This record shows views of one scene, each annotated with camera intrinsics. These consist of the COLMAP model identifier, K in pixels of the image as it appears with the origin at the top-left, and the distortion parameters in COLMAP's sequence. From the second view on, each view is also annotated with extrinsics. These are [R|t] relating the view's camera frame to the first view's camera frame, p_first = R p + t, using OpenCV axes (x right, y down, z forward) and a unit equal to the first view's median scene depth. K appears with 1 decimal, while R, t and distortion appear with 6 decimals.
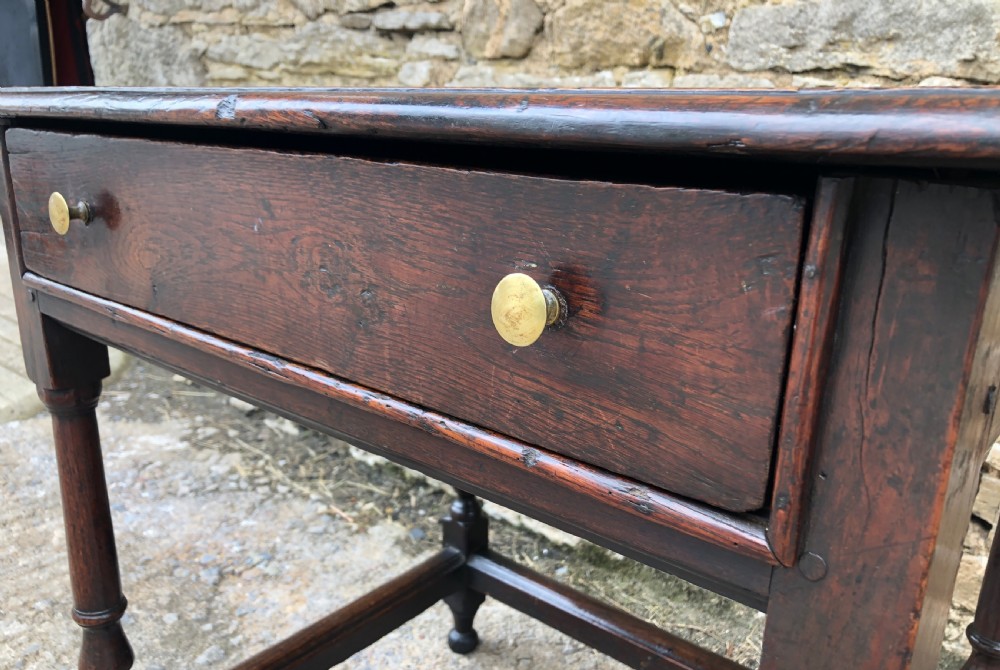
lens RADIAL K [[832.1, 0, 501.0], [0, 832.1, 367.1], [0, 0, 1]] dist [0.003097, 0.008711]
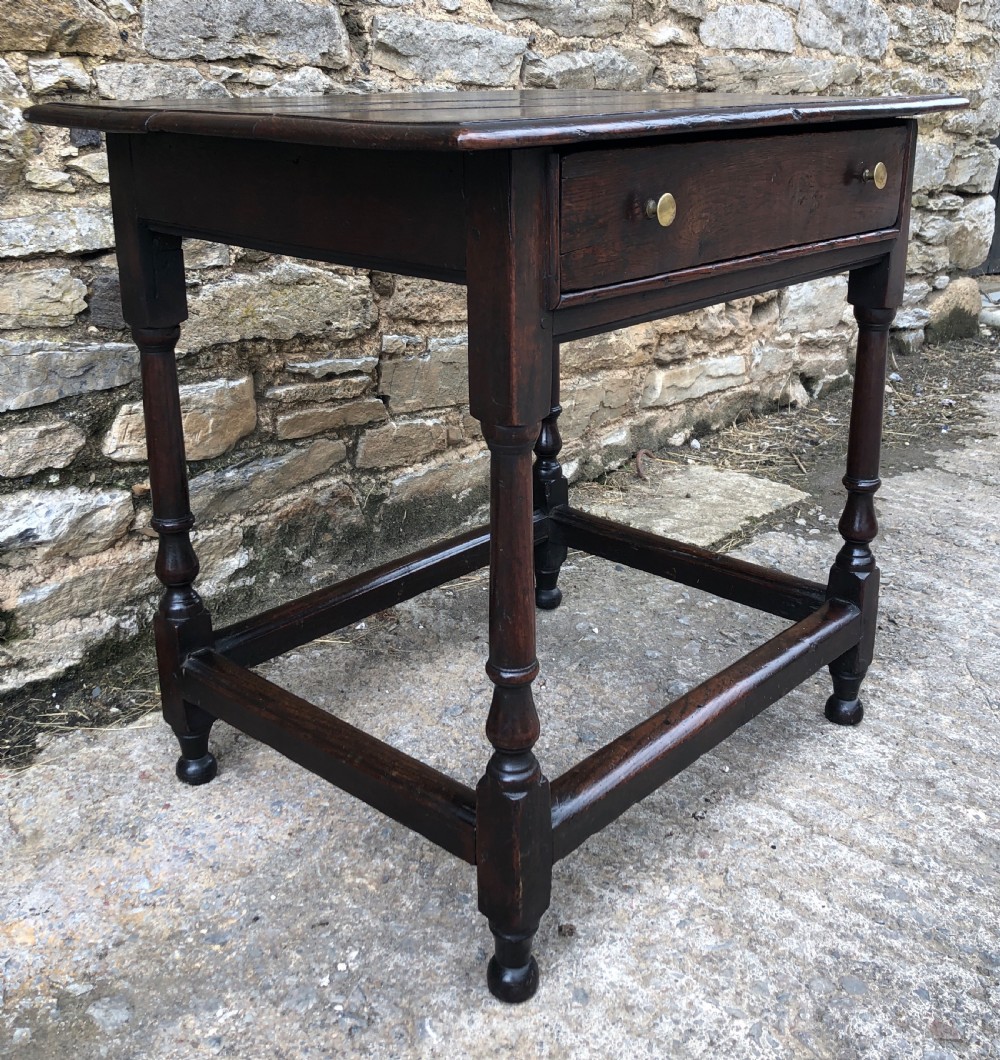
lens RADIAL K [[1225.4, 0, 525.8], [0, 1225.4, 432.6], [0, 0, 1]] dist [0.018477, 0.000000]
pose [[0.027744, -0.307897, 0.951015, -1.189672], [0.304044, 0.908905, 0.285394, -0.232483], [-0.952254, 0.281232, 0.118831, 0.526939]]
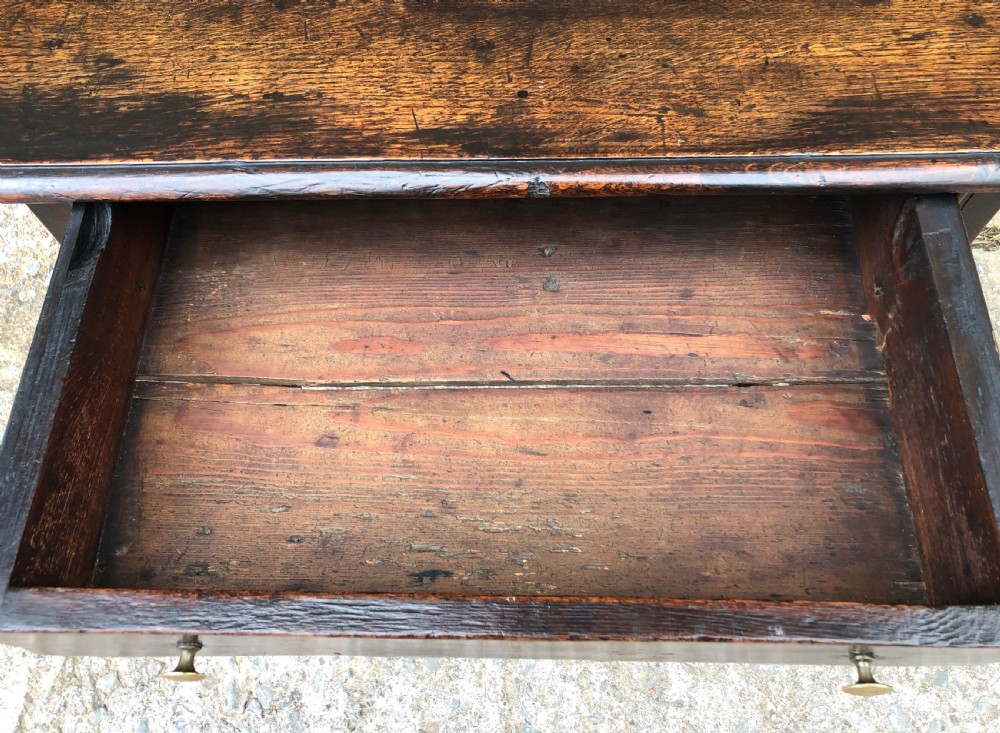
lens RADIAL K [[853.4, 0, 478.3], [0, 853.4, 333.5], [0, 0, 1]] dist [-0.002174, 0.032617]
pose [[0.778269, -0.578042, 0.245285, -0.315346], [0.246756, 0.640735, 0.727028, -0.428499], [-0.577415, -0.505298, 0.641300, 0.019103]]
